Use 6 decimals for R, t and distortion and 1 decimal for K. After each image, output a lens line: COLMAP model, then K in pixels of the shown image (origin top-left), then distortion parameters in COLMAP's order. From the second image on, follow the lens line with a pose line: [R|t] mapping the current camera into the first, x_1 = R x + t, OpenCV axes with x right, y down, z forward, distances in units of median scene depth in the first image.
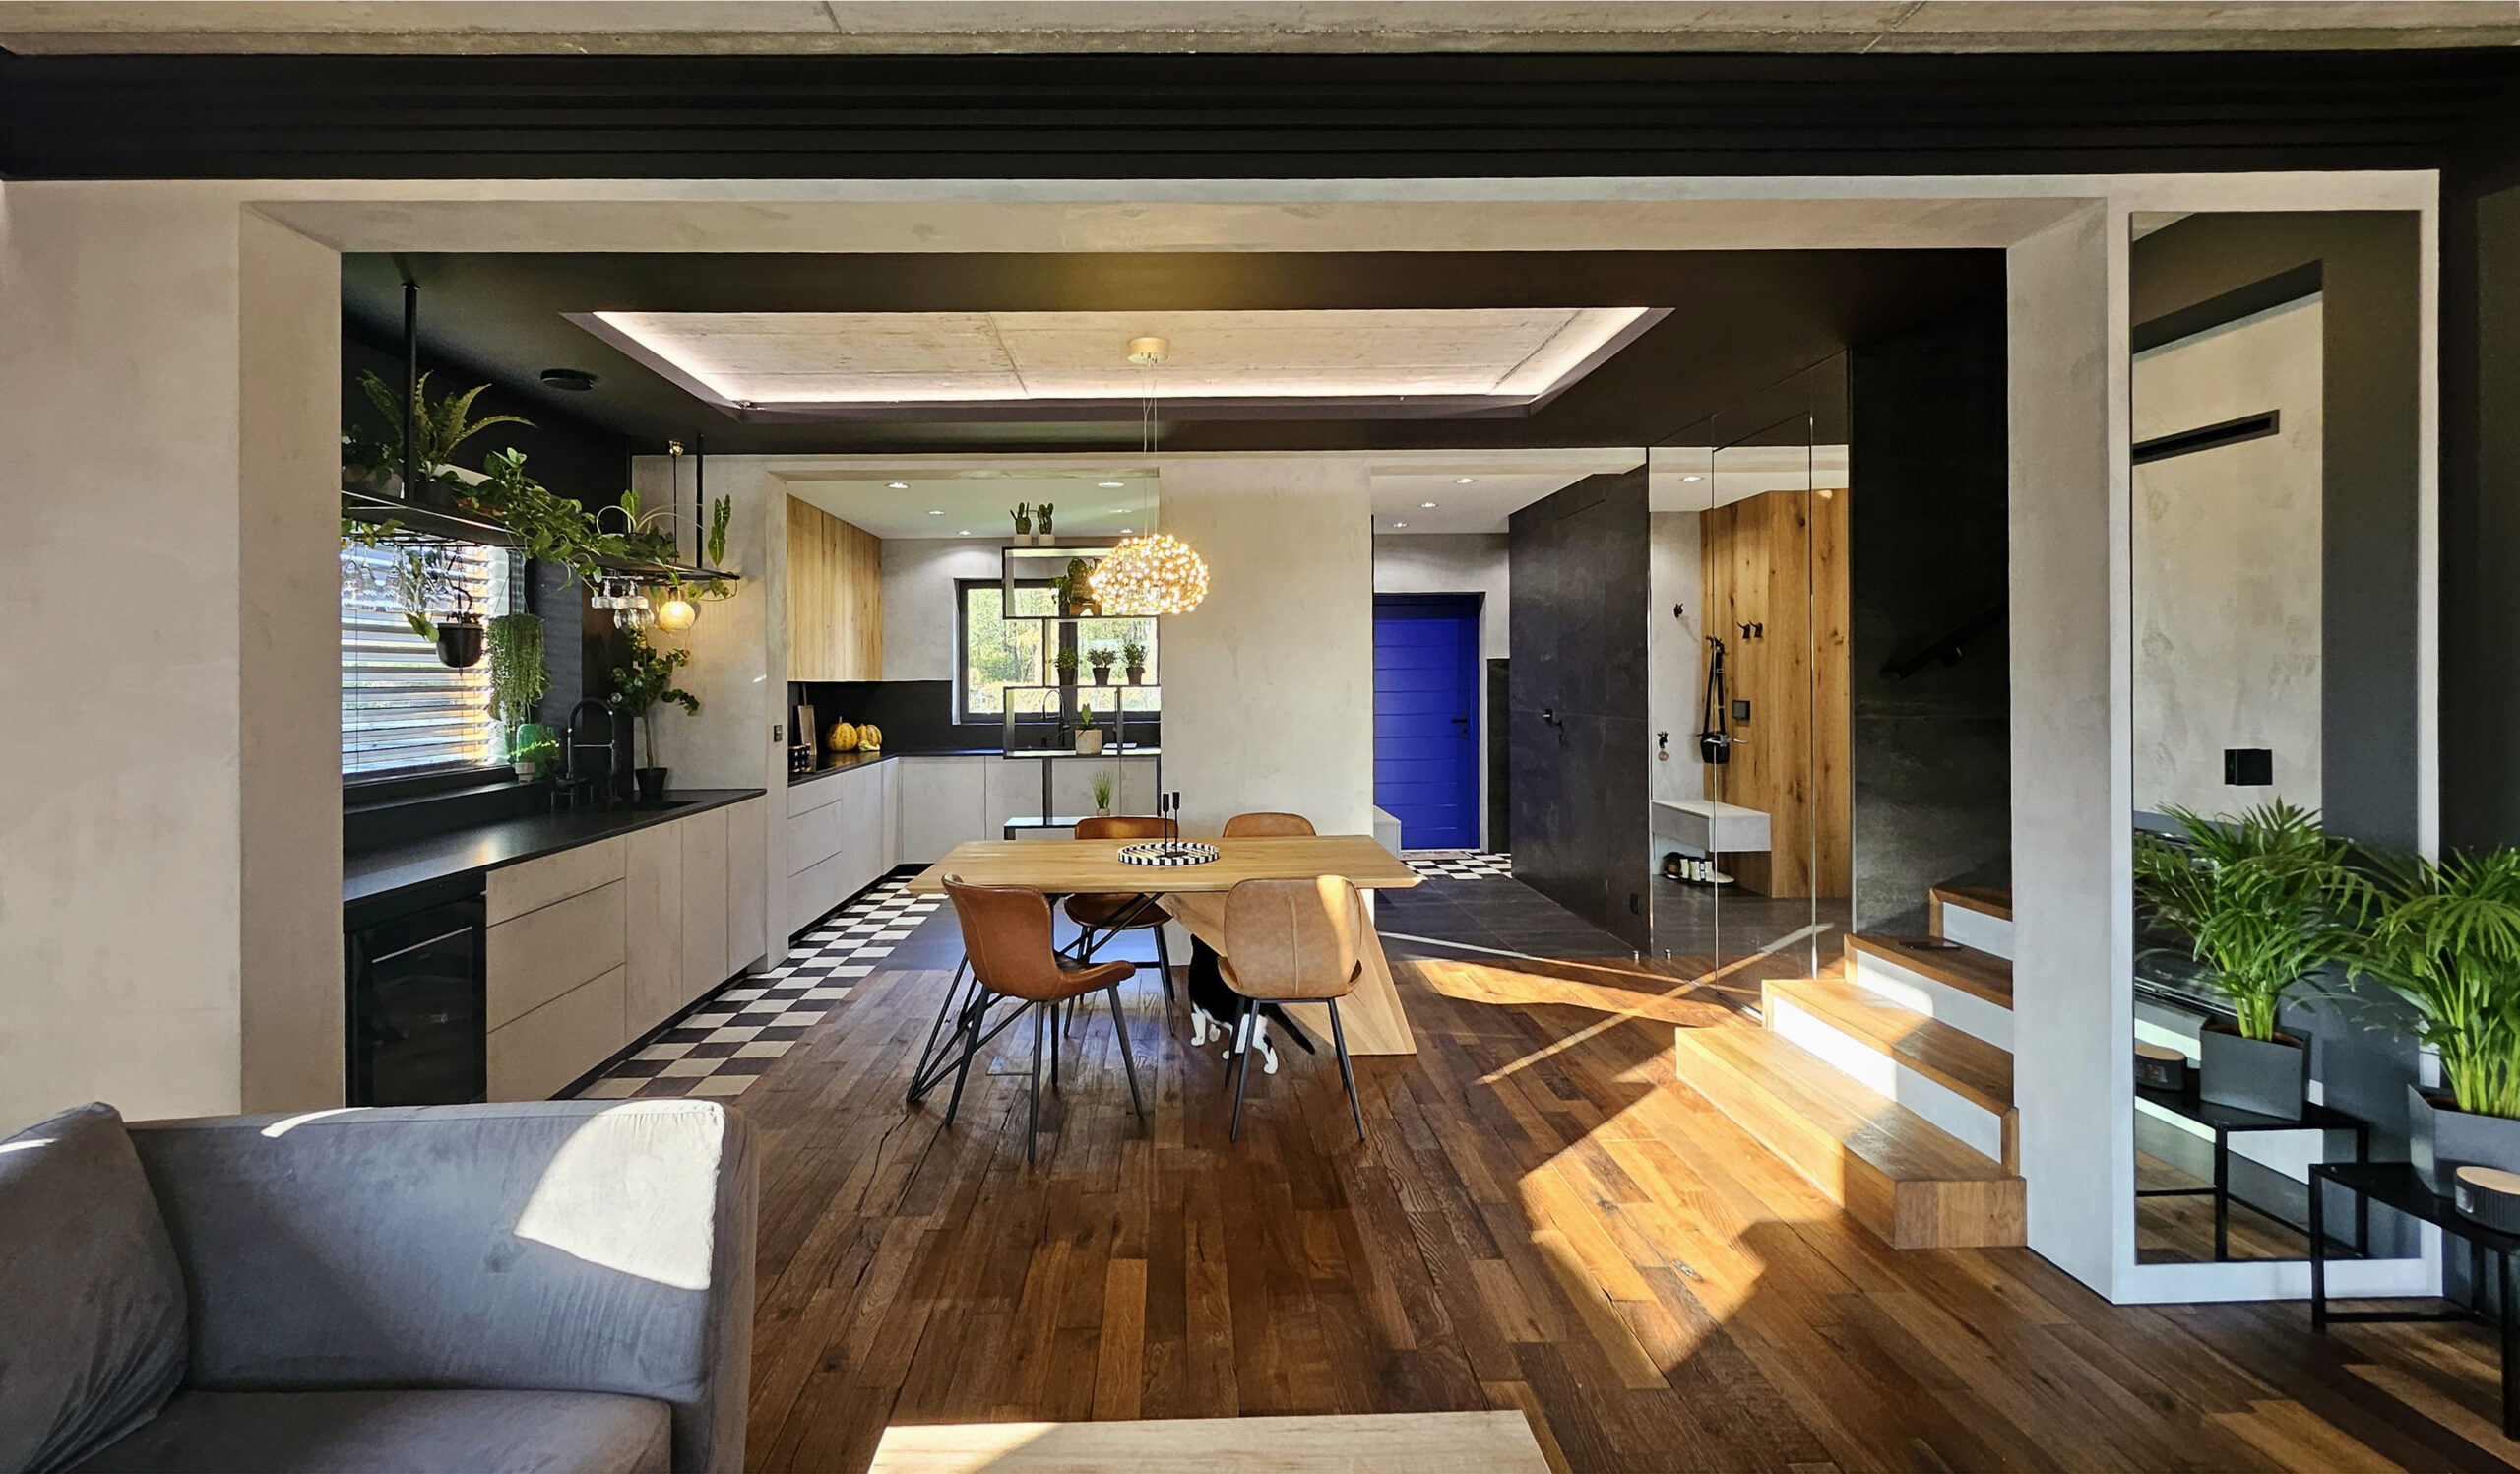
lens RADIAL K [[1050.8, 0, 1206.0], [0, 1050.8, 658.2], [0, 0, 1]] dist [0.000665, 0.000138]
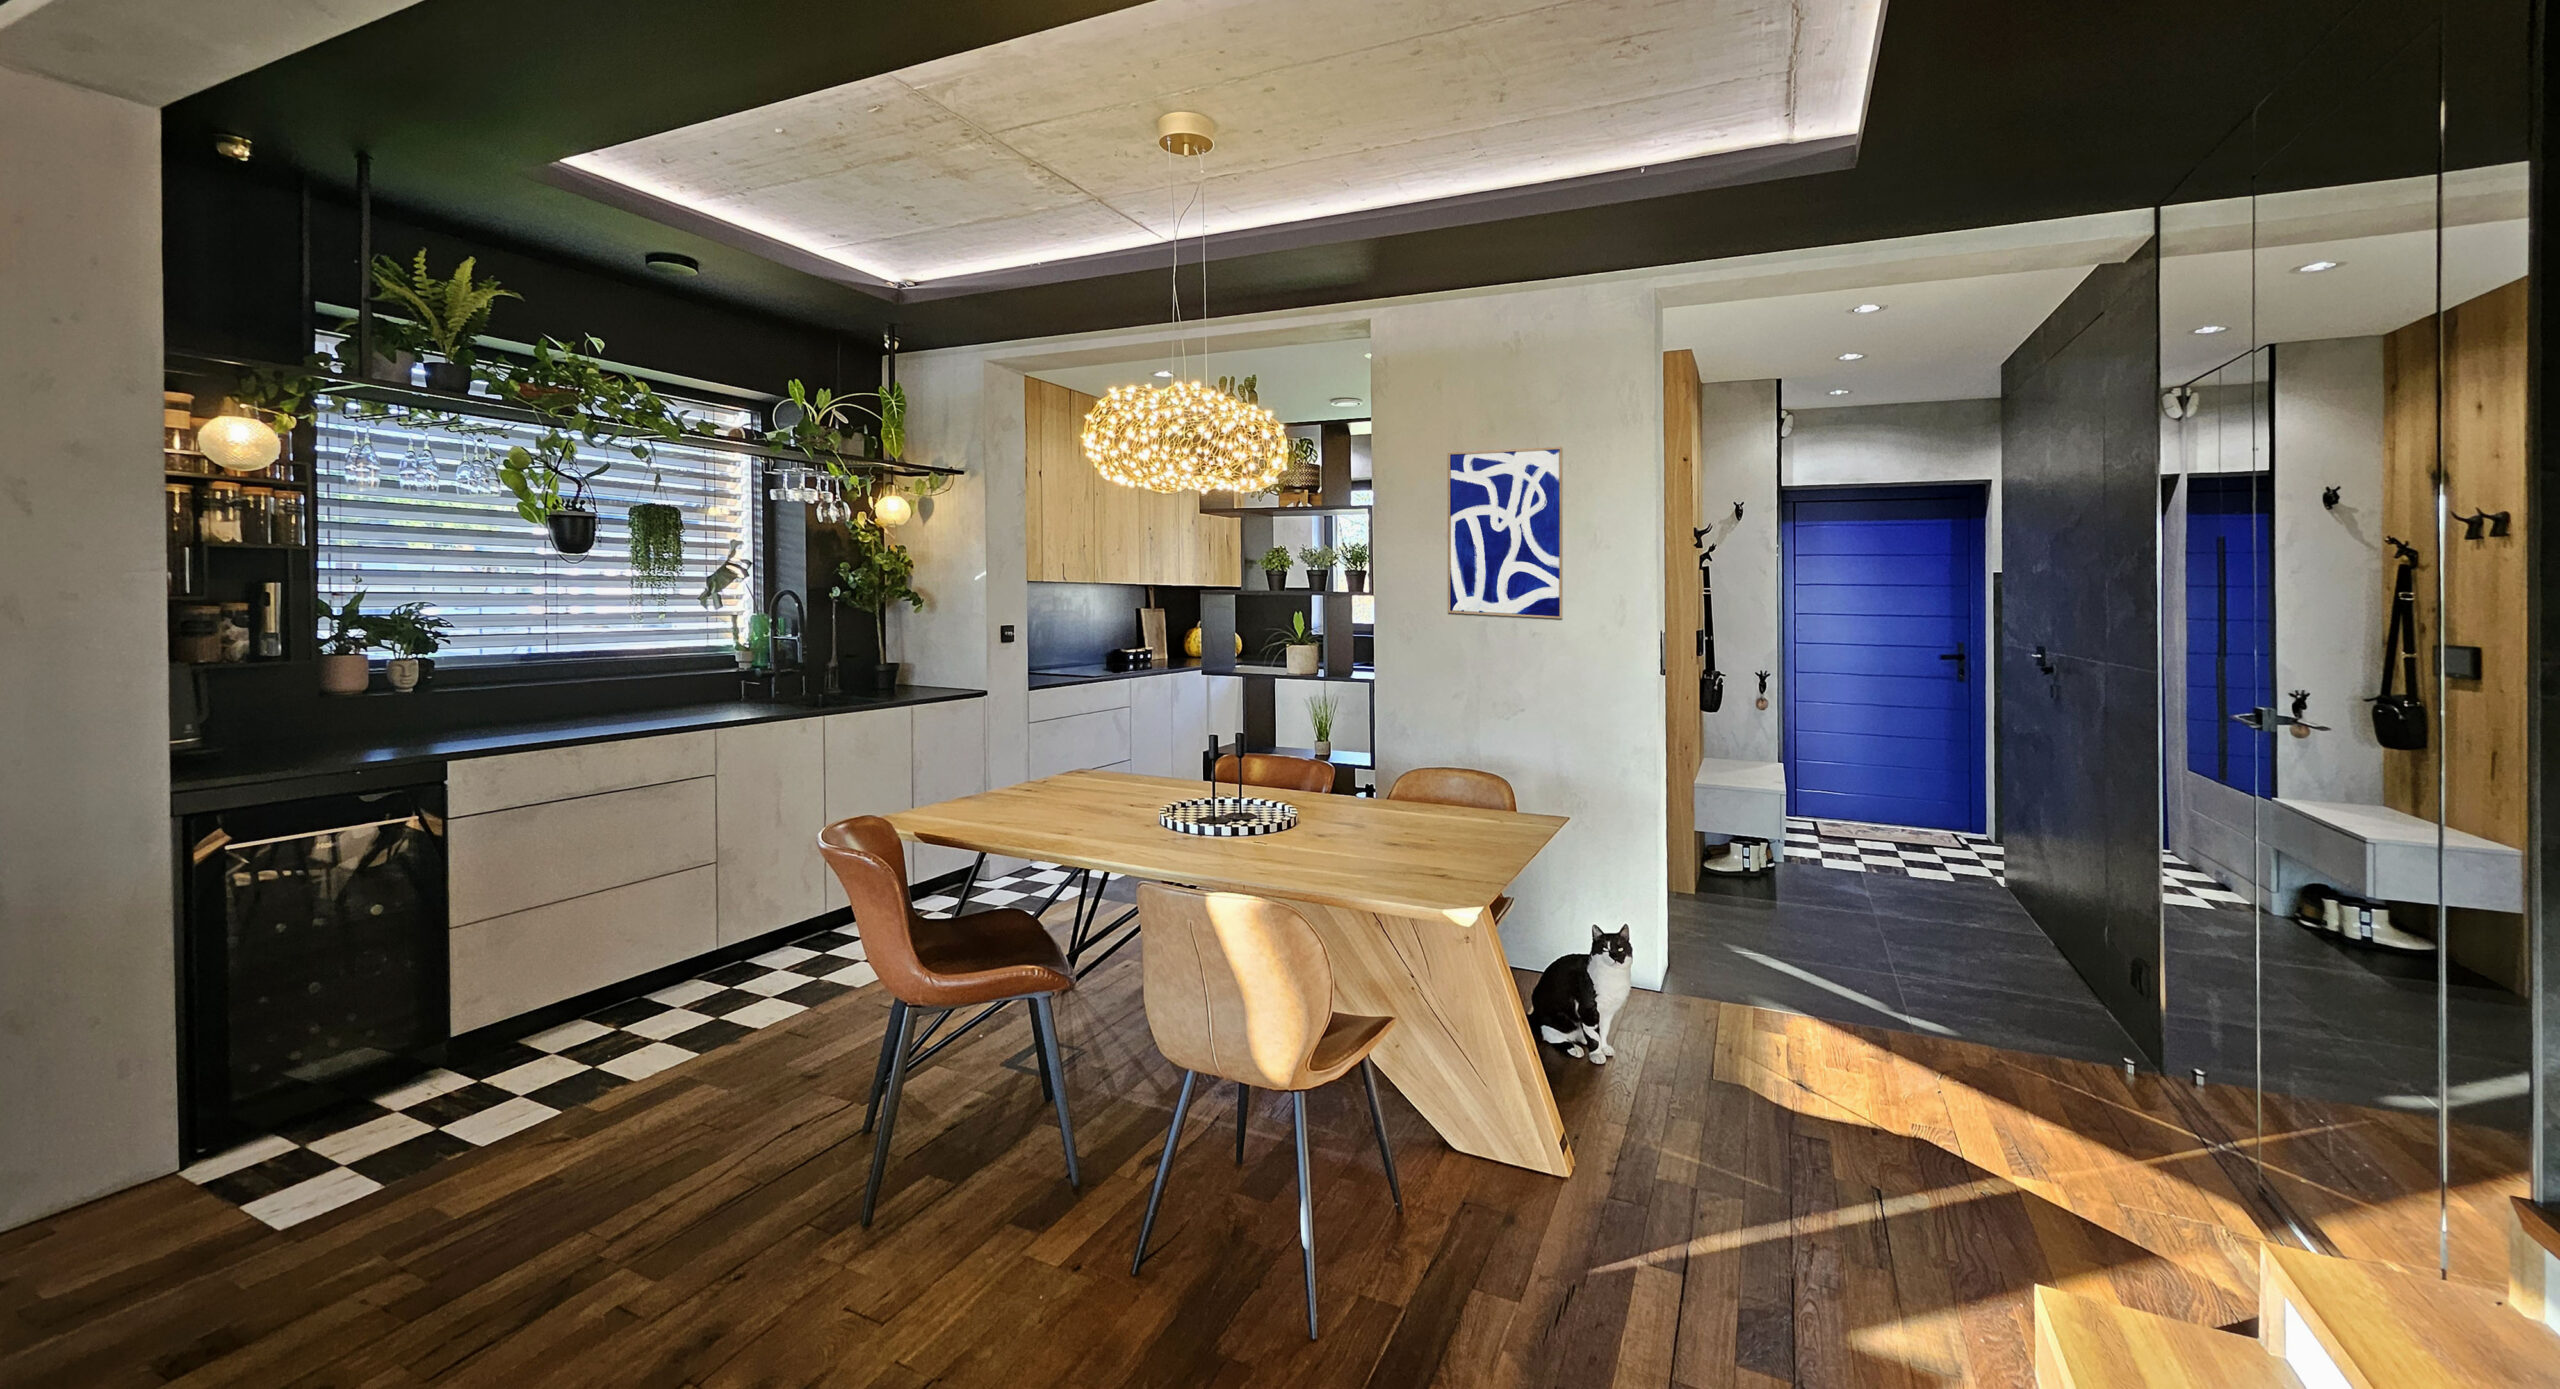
lens RADIAL K [[999.5, 0, 1337.4], [0, 999.5, 574.1], [0, 0, 1]] dist [0.009463, -0.000184]
pose [[0.900296, 0.013769, -0.435061, 0.207889], [-0.014046, 0.999898, 0.002579, 0.007711], [0.435052, 0.003789, 0.900397, 0.237890]]
